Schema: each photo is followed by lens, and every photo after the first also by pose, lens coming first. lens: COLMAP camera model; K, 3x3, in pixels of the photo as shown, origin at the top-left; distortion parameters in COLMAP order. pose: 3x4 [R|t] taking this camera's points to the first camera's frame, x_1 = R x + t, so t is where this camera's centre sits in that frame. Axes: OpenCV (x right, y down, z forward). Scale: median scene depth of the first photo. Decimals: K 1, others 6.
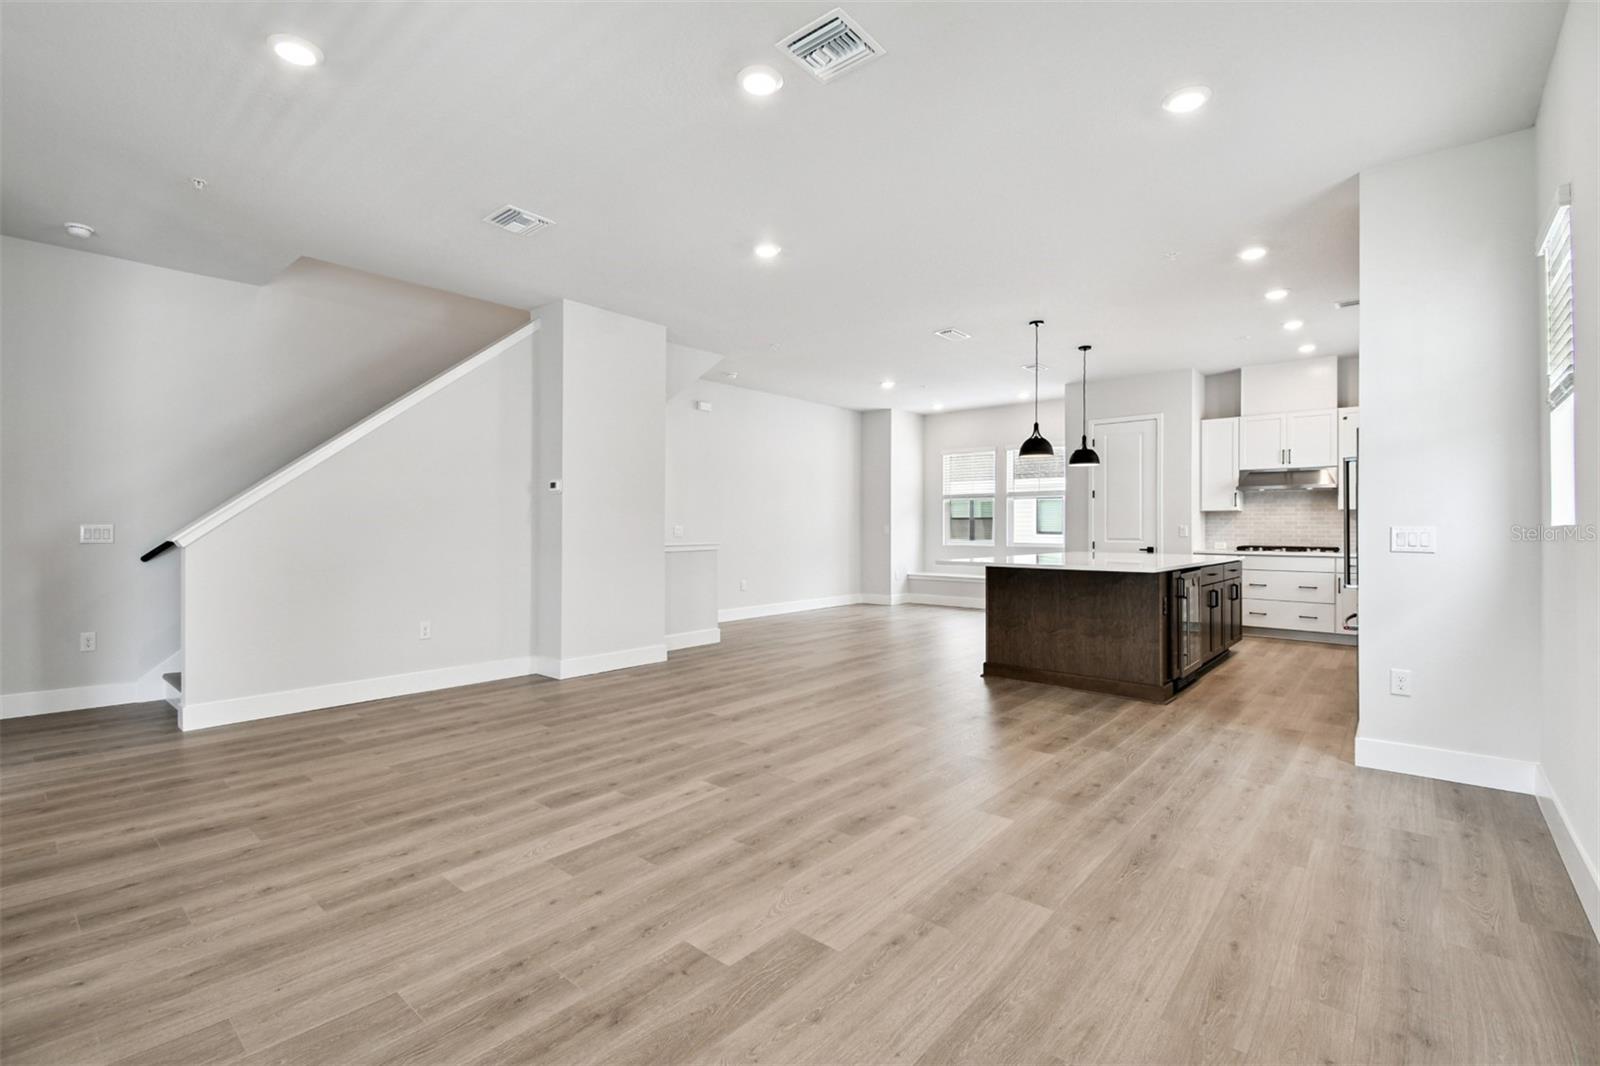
lens RADIAL K [[715.2, 0, 800.0], [0, 715.2, 533.0], [0, 0, 1]] dist [0.002435, 0.000216]
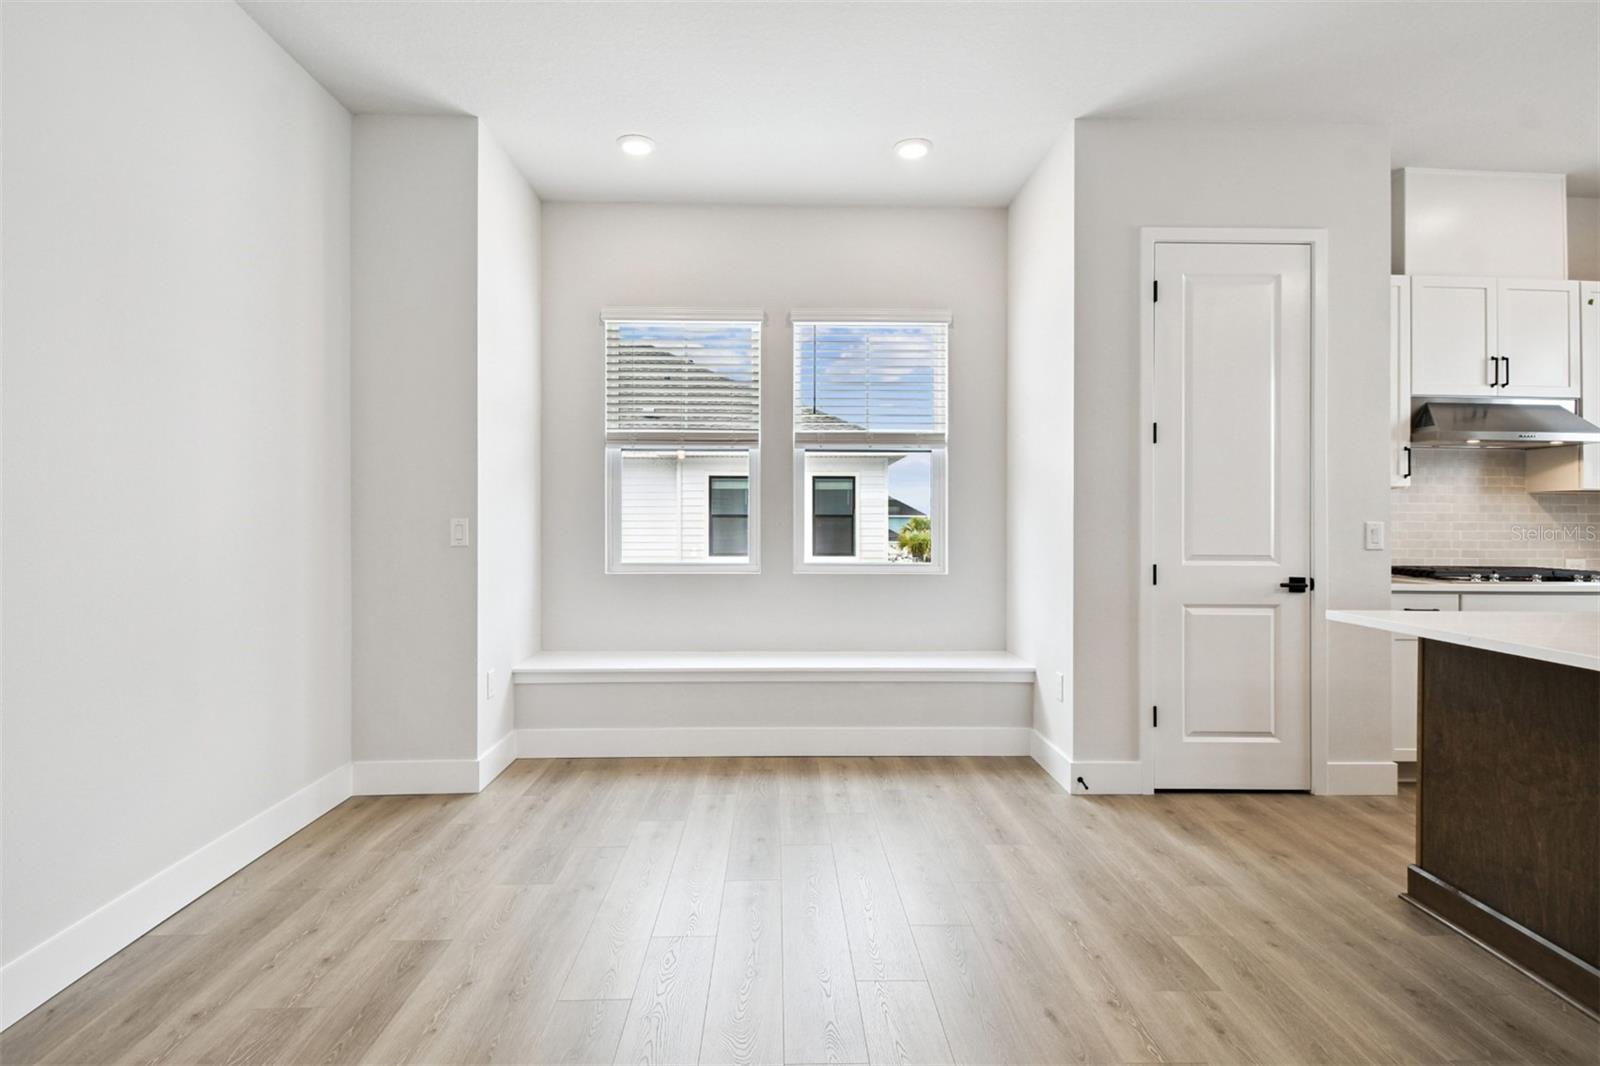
lens RADIAL K [[795.7, 0, 805.5], [0, 795.7, 512.4], [0, 0, 1]] dist [0.034331, 0.000376]
pose [[0.738522, 0.007601, 0.674187, 0.006729], [0.002552, 0.999898, -0.014068, -0.011510], [-0.674225, 0.012110, 0.738427, 0.985331]]
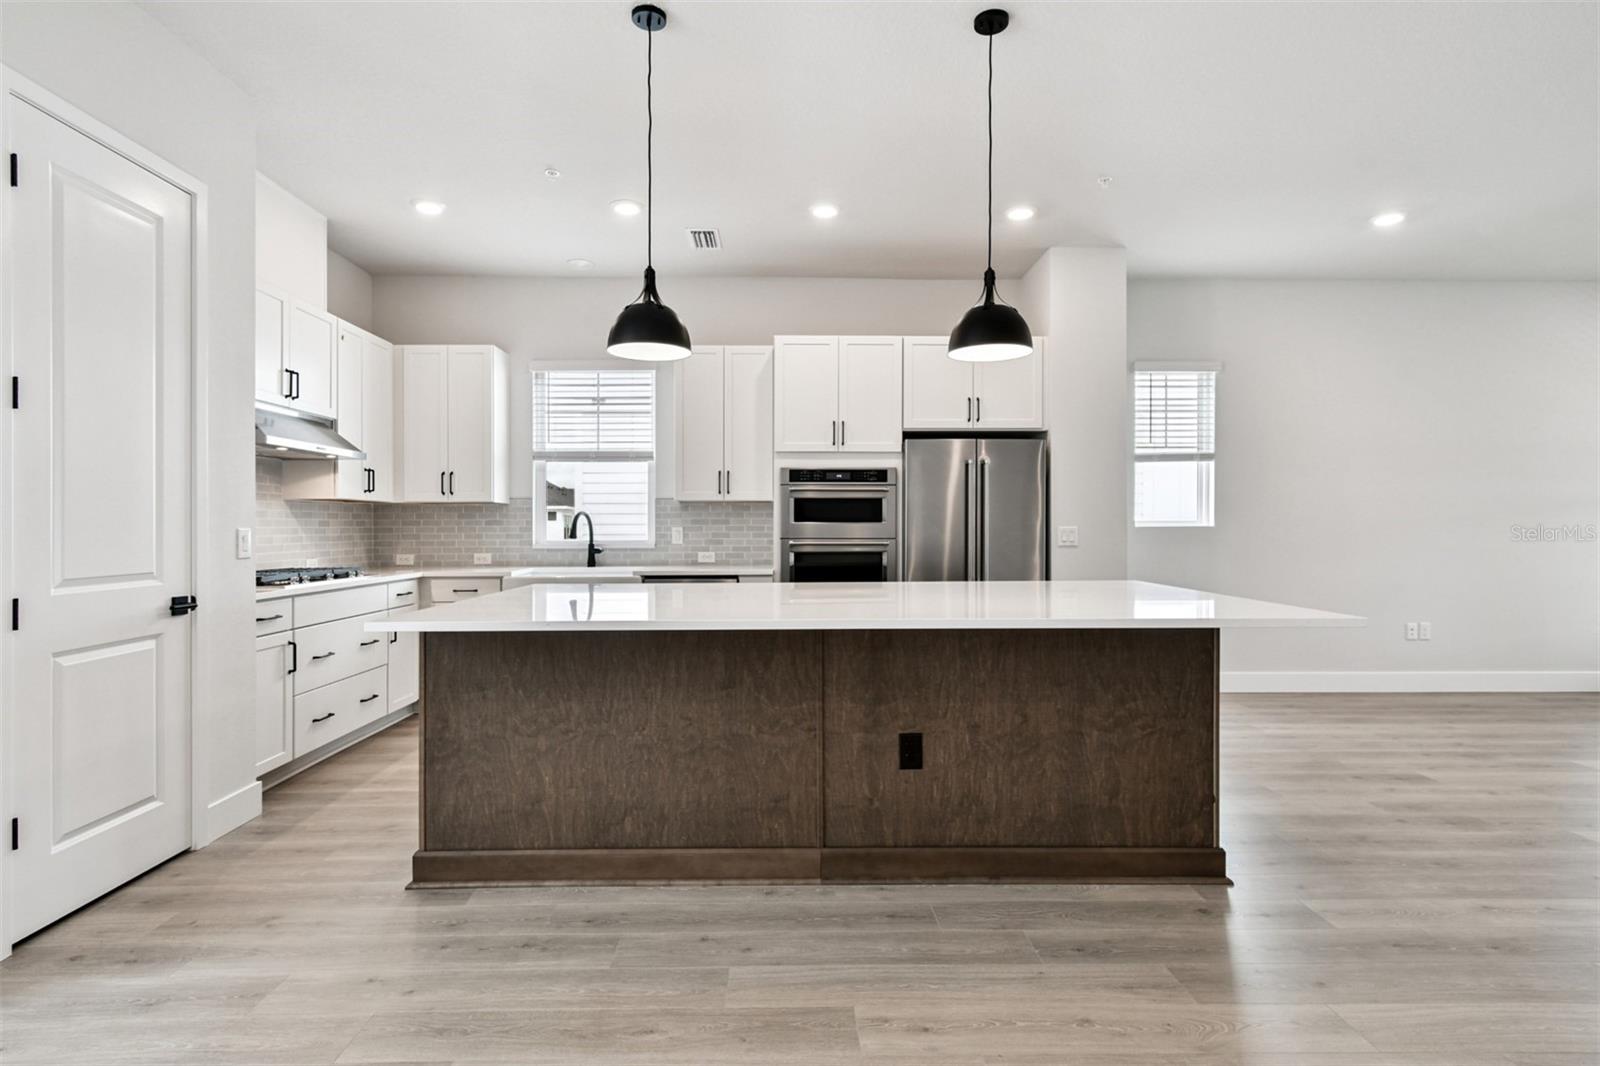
lens RADIAL K [[804.8, 0, 791.3], [0, 804.8, 527.5], [0, 0, 1]] dist [0.013915, -0.000462]
pose [[-0.658666, -0.000574, 0.752435, 0.051928], [0.010954, 0.999886, 0.010353, -0.012884], [-0.752356, 0.015061, -0.658585, 1.182755]]
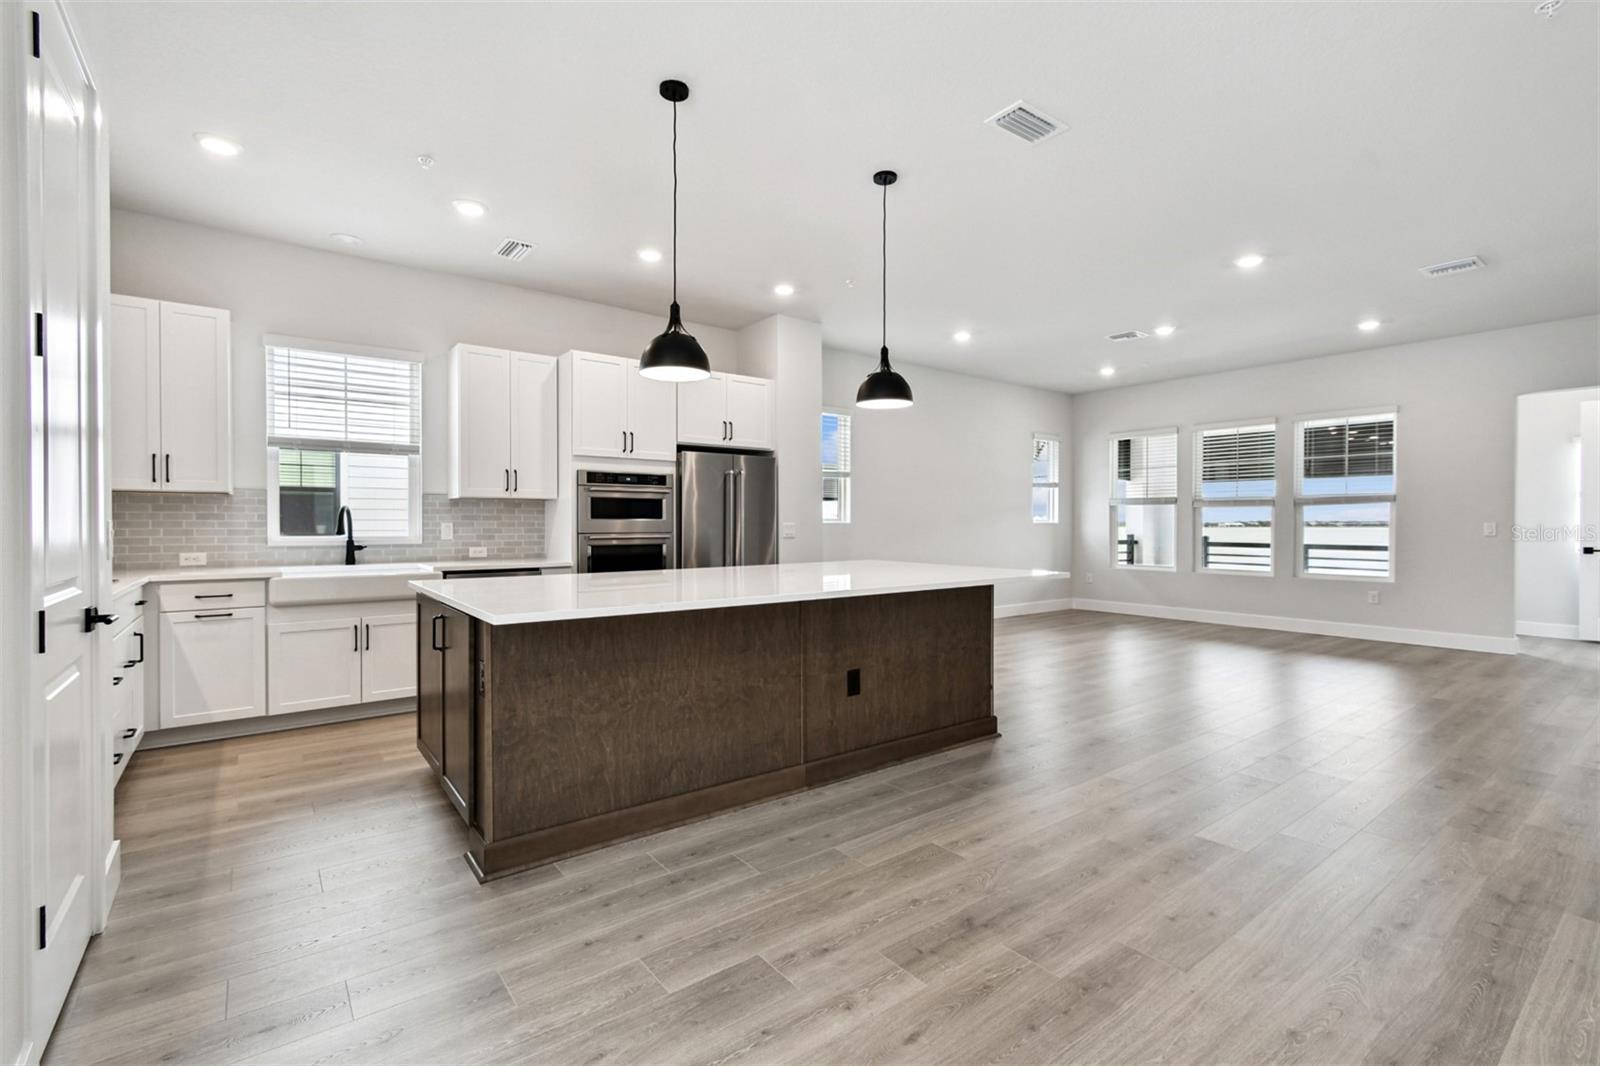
lens RADIAL K [[709.2, 0, 796.8], [0, 709.2, 526.1], [0, 0, 1]] dist [0.001387, -0.000199]
pose [[-0.976510, -0.002921, 0.215453, 0.234324], [0.000280, 0.999890, 0.014828, -0.013062], [-0.215472, 0.014540, -0.976402, 1.353202]]
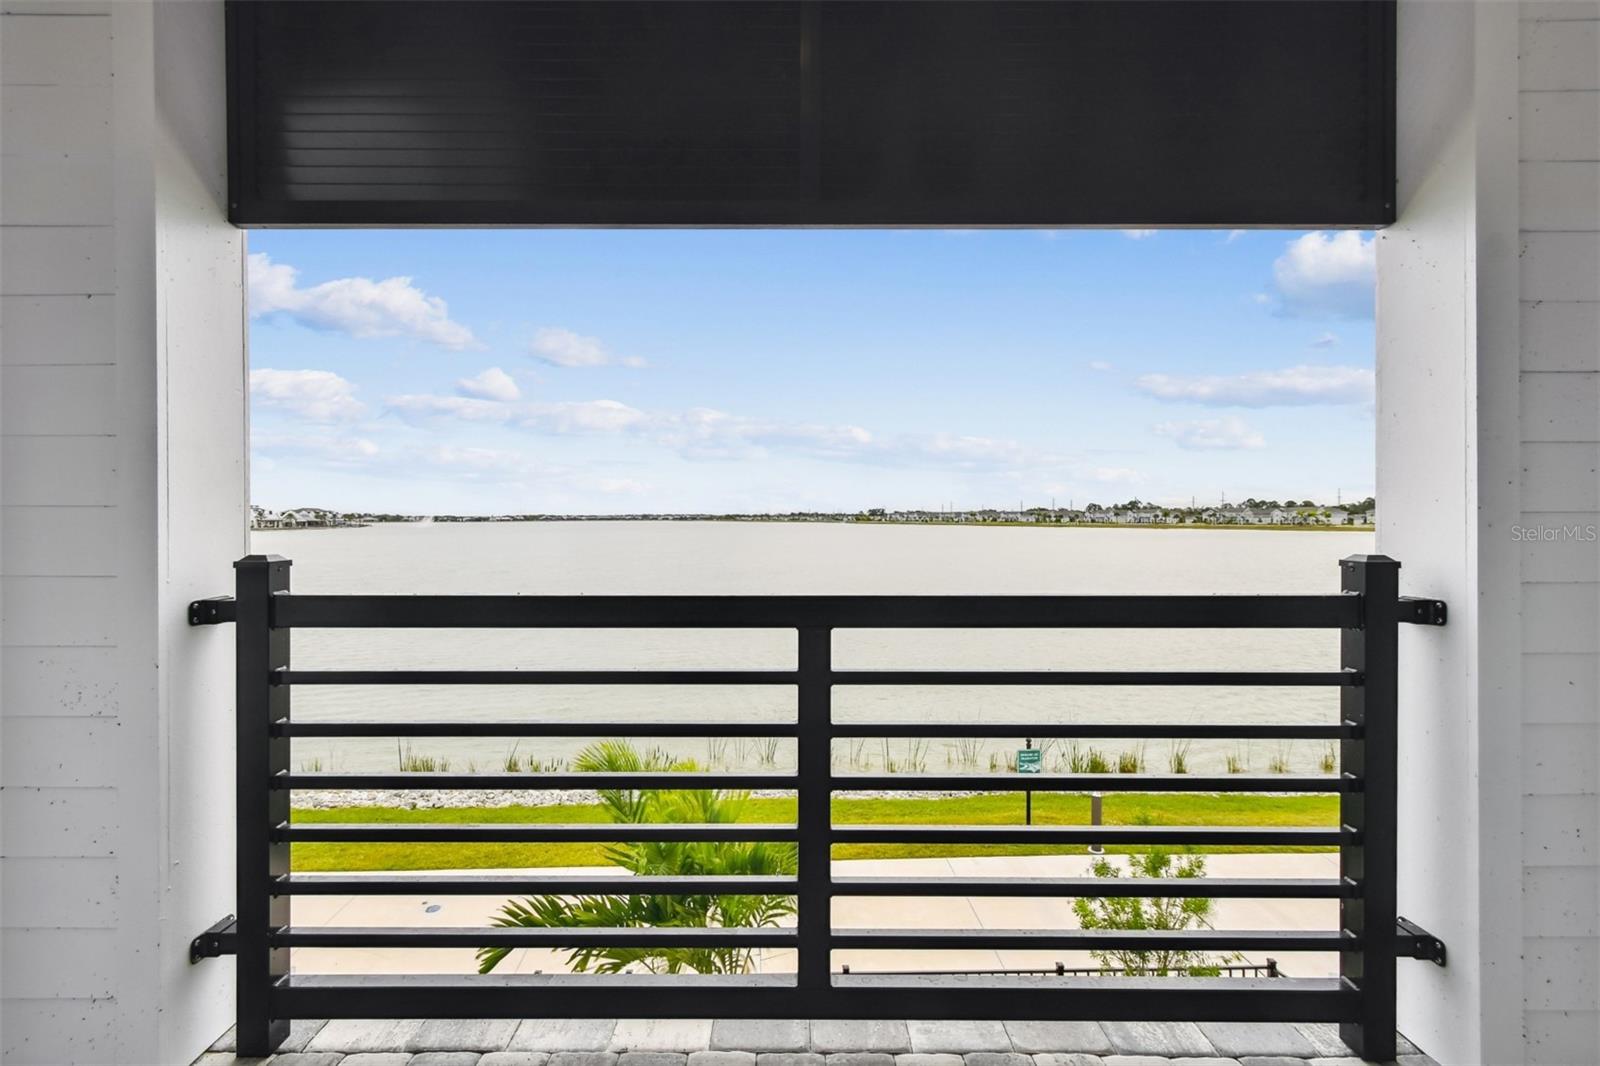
lens RADIAL K [[715.2, 0, 777.9], [0, 715.2, 520.7], [0, 0, 1]] dist [-0.000005, -0.000089]
pose [[-0.764320, 0.002016, -0.644834, -0.252448], [-0.006793, 0.999914, 0.011178, 0.013717], [0.644801, 0.012924, -0.764241, 0.017443]]
